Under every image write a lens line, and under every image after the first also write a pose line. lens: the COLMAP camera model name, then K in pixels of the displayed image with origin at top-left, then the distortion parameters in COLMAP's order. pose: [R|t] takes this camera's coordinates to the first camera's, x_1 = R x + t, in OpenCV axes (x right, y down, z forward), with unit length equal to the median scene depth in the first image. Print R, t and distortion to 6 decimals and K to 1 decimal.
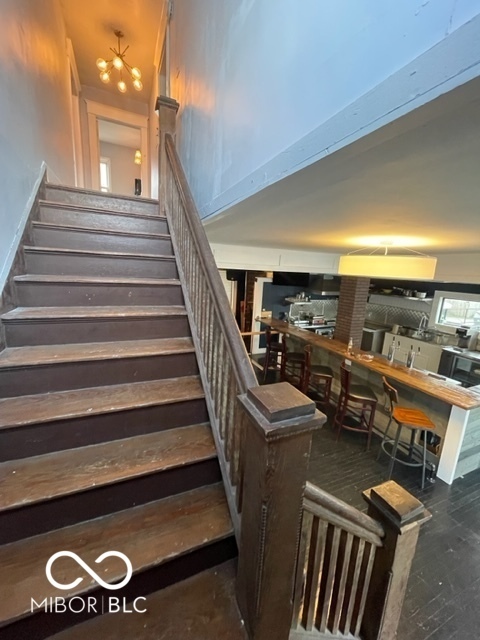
lens RADIAL K [[260.7, 0, 242.9], [0, 260.7, 321.2], [0, 0, 1]] dist [-0.002305, 0.000359]
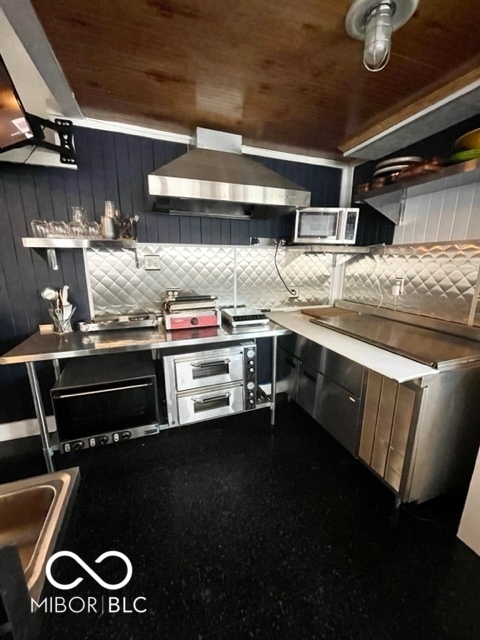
lens RADIAL K [[260.7, 0, 236.1], [0, 260.7, 323.2], [0, 0, 1]] dist [-0.002305, 0.000359]
pose [[0.994387, -0.026099, -0.102535, 0.458014], [0.029780, 0.998960, 0.034539, -0.005597], [0.101527, -0.037398, 0.994130, 0.943914]]
